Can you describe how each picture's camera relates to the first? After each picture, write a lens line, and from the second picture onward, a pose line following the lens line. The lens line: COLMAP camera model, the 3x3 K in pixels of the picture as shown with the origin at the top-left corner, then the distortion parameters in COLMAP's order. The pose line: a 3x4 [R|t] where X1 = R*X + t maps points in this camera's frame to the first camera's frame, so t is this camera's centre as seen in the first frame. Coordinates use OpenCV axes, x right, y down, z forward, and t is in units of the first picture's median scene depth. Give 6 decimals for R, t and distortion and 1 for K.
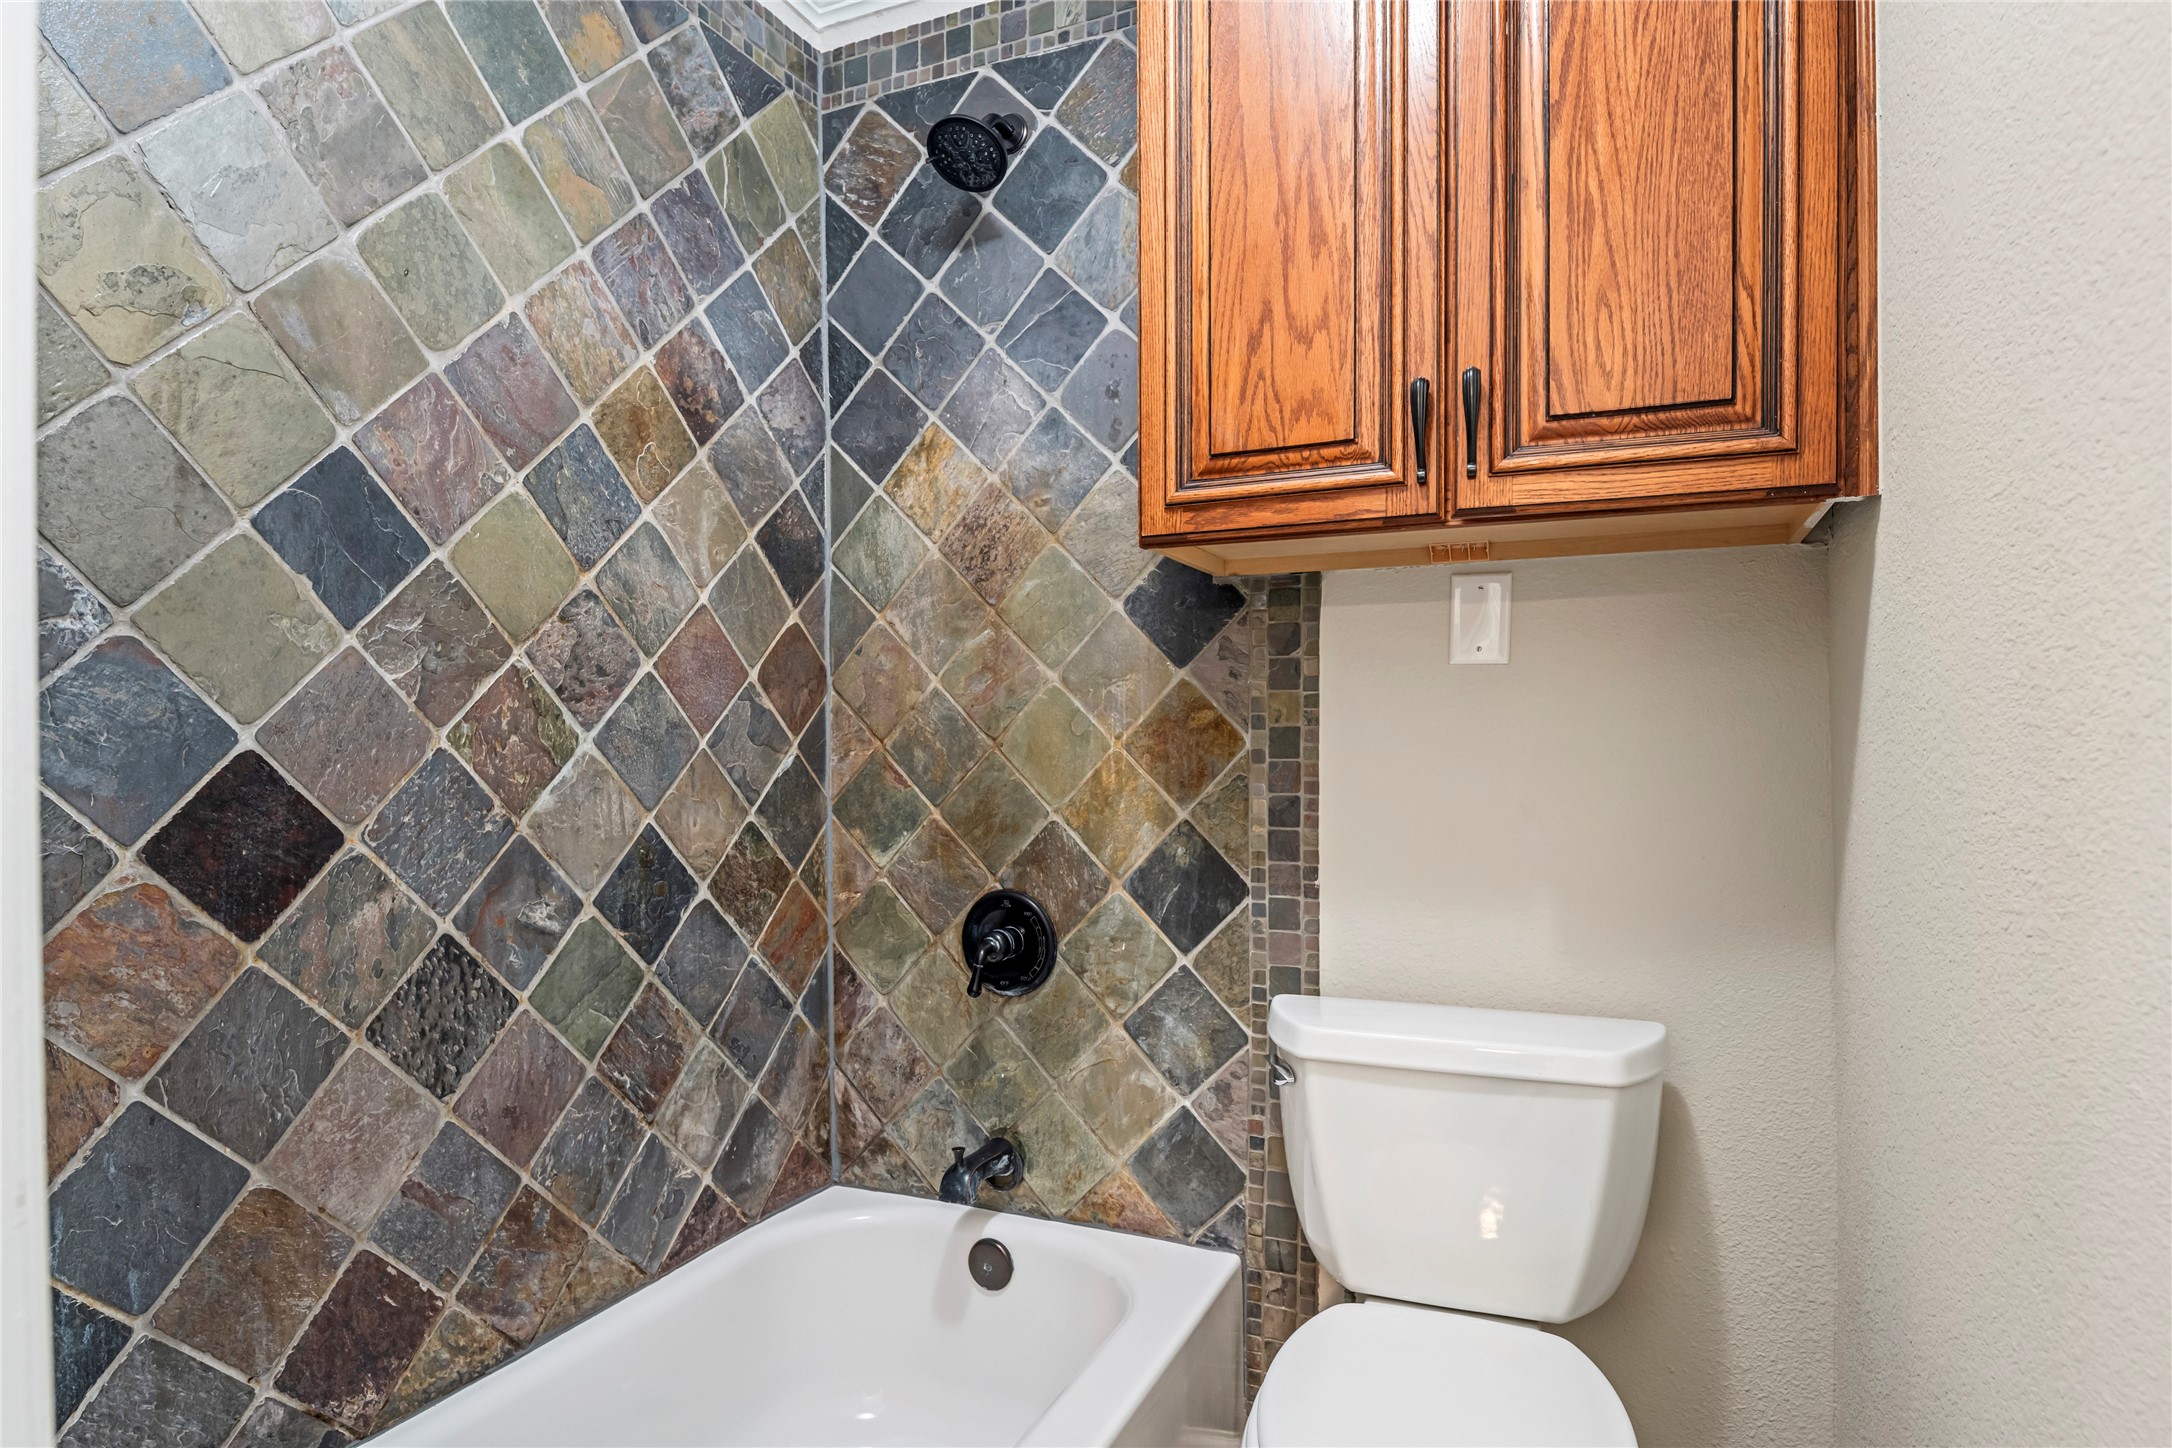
lens RADIAL K [[1184.9, 0, 1079.4], [0, 1184.9, 773.5], [0, 0, 1]] dist [-0.000312, -0.005781]
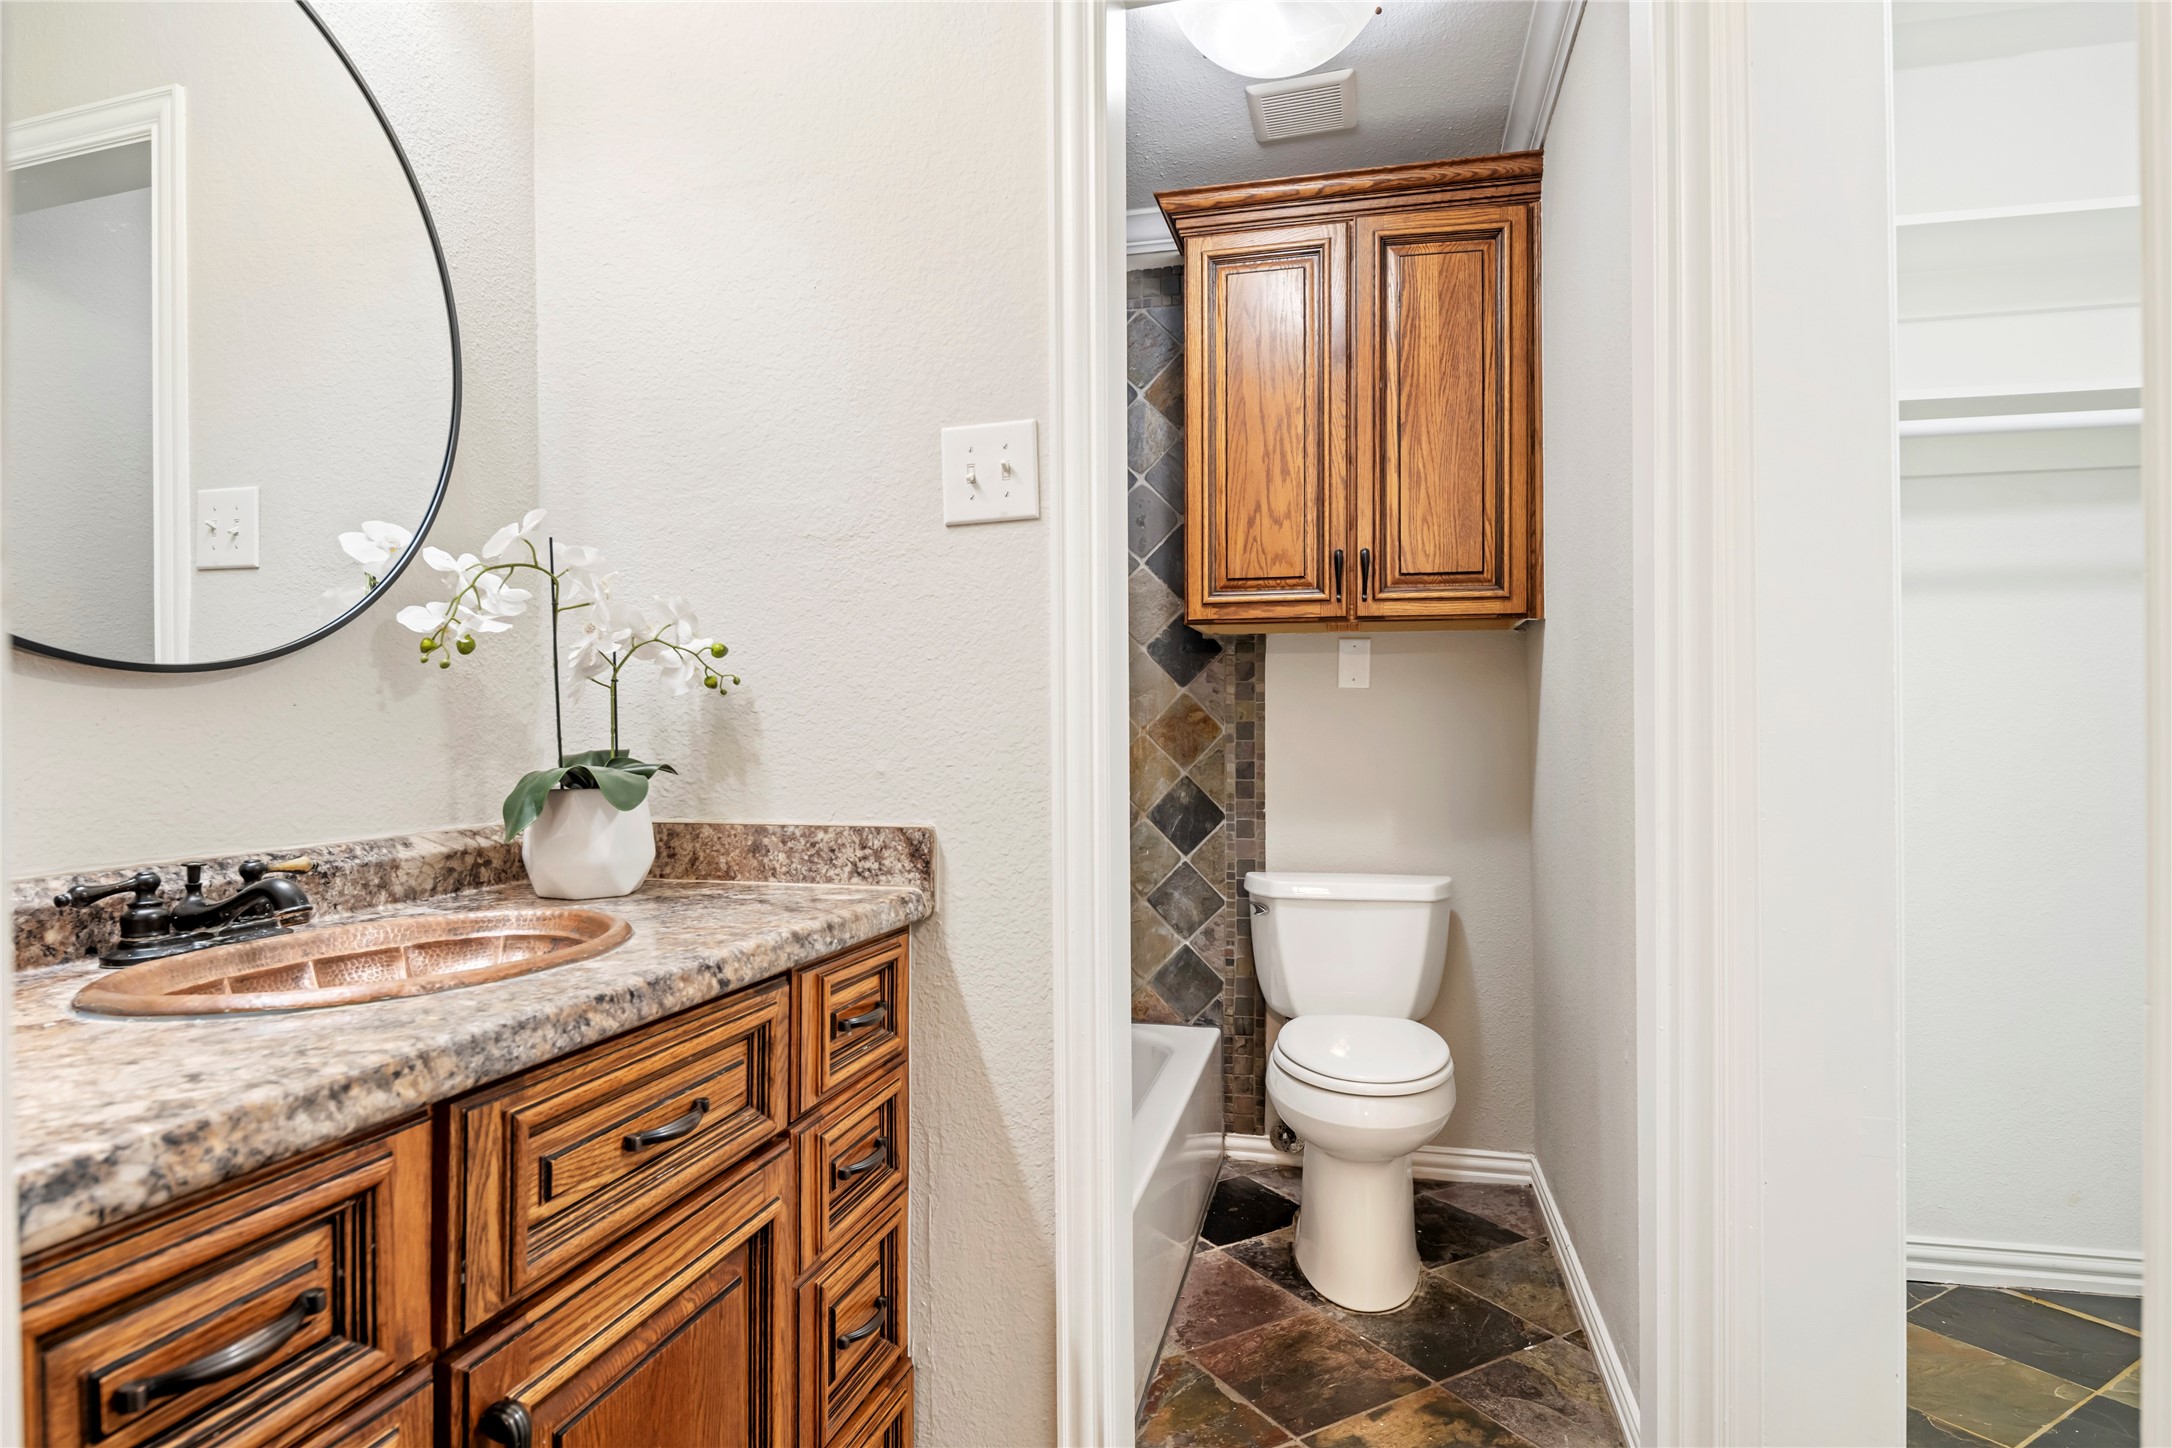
lens RADIAL K [[1183.9, 0, 1090.1], [0, 1183.9, 748.5], [0, 0, 1]] dist [0.000019, -0.000877]
pose [[0.981213, -0.002221, 0.192913, -0.419305], [0.003789, 0.999963, -0.007759, 0.013619], [-0.192888, 0.008344, 0.981185, -0.721727]]
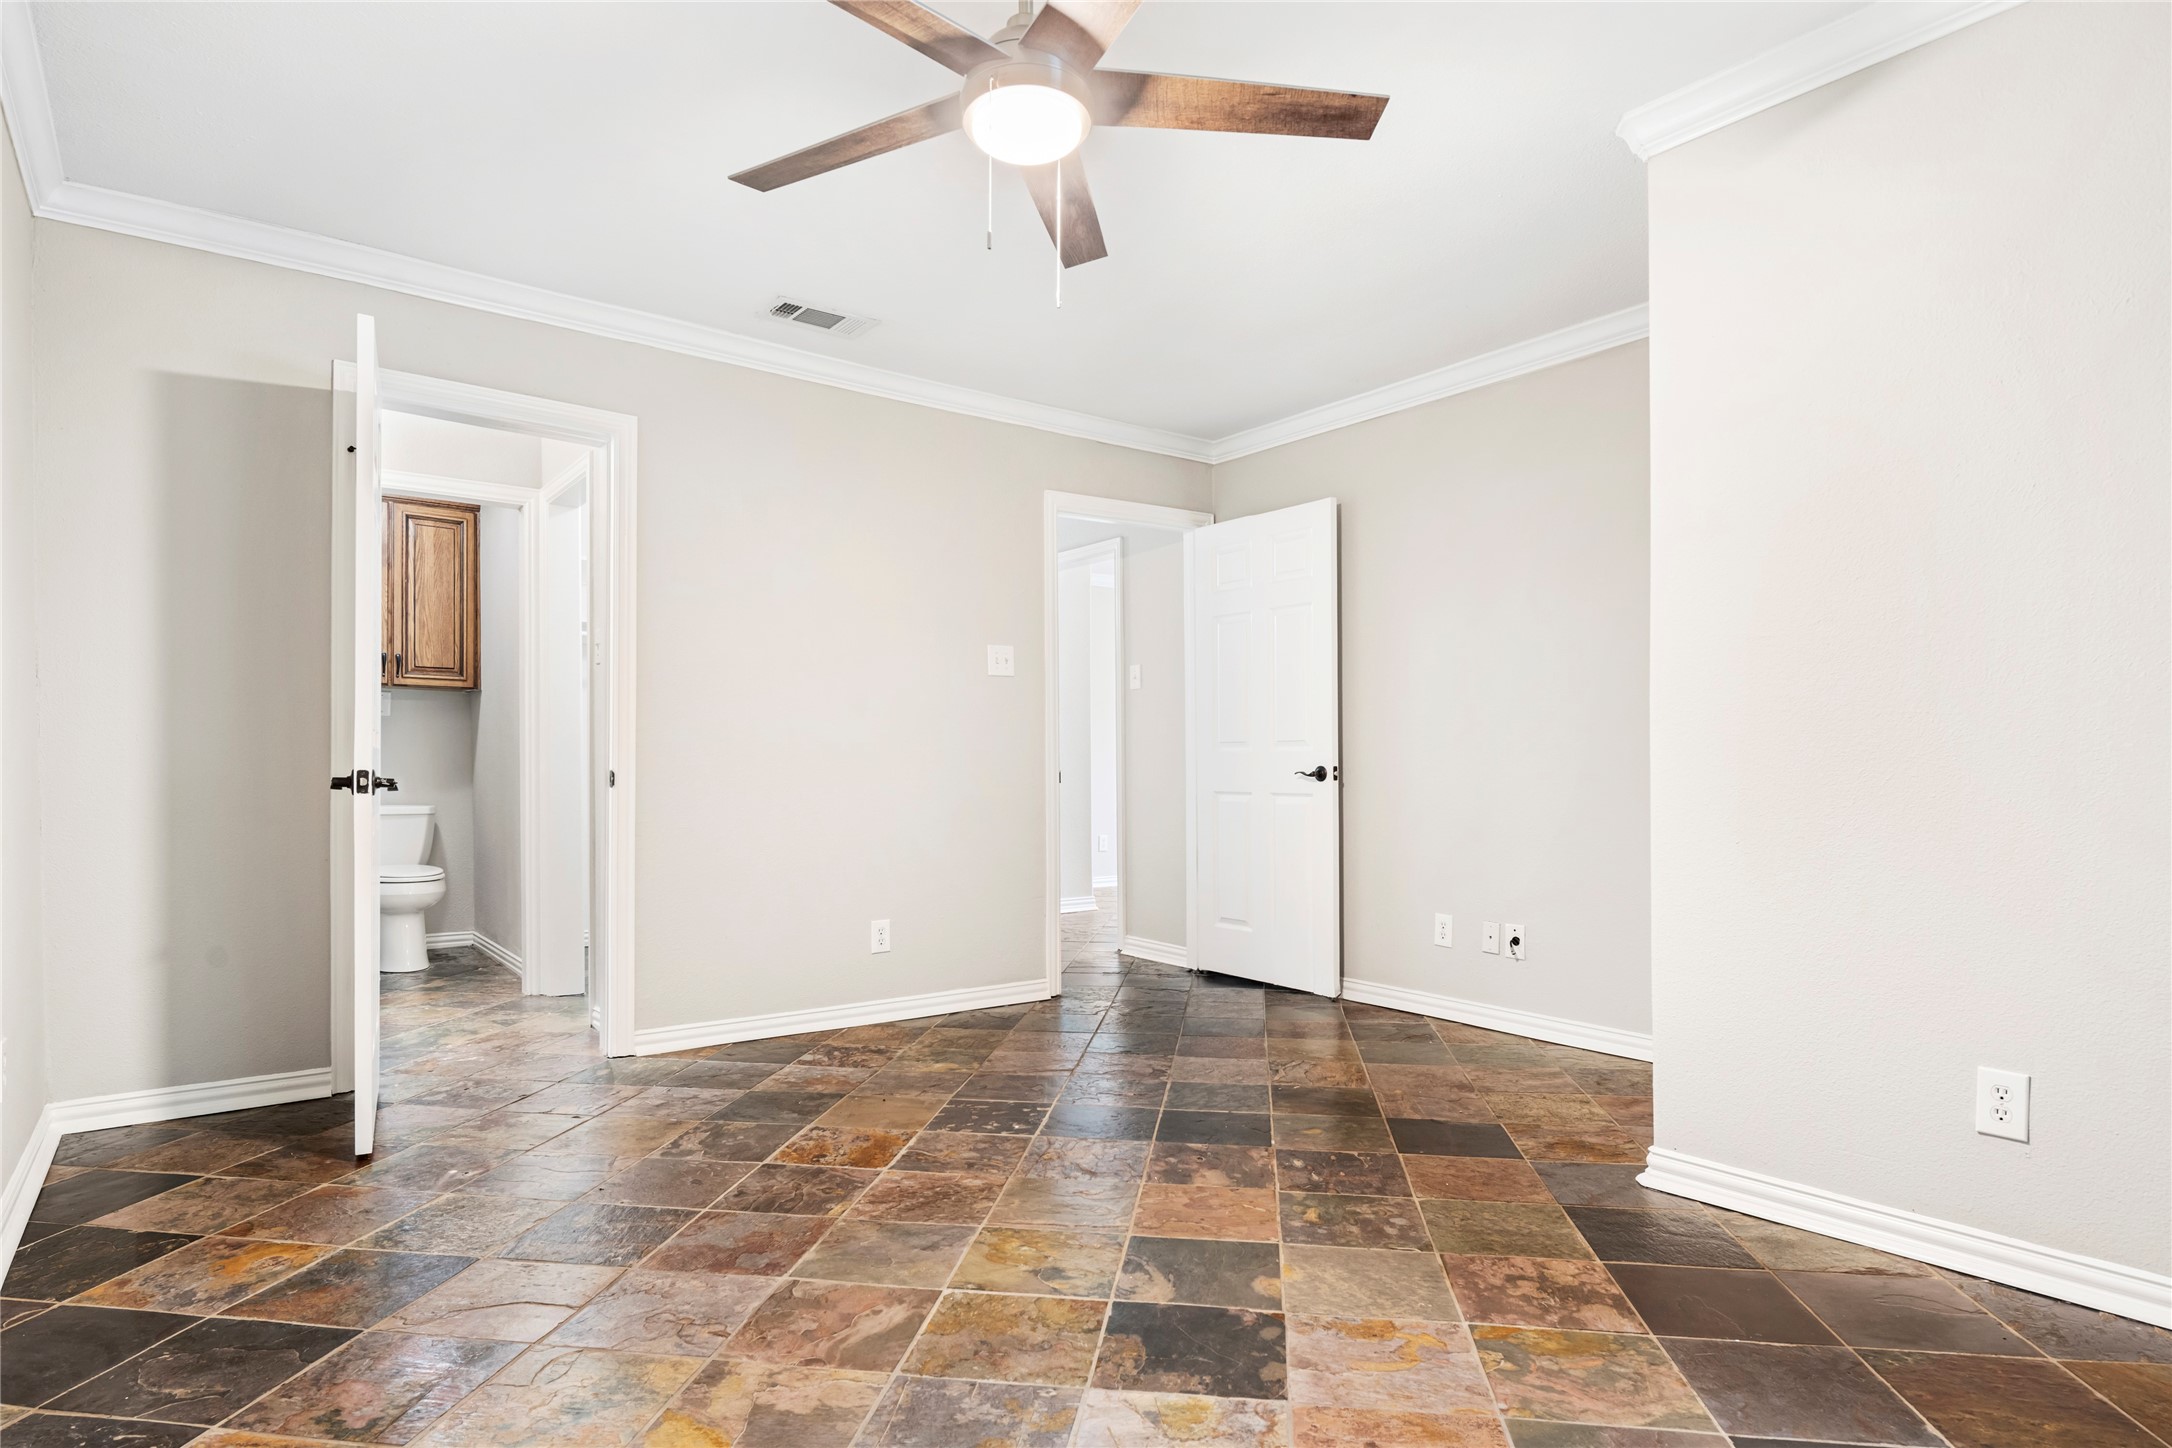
lens RADIAL K [[1184.9, 0, 1079.4], [0, 1184.9, 773.5], [0, 0, 1]] dist [-0.000312, -0.005781]
pose [[0.487765, -0.003701, 0.872967, -1.861160], [0.006975, 0.999976, 0.000342, 0.104224], [-0.872947, 0.005923, 0.487779, -2.754569]]
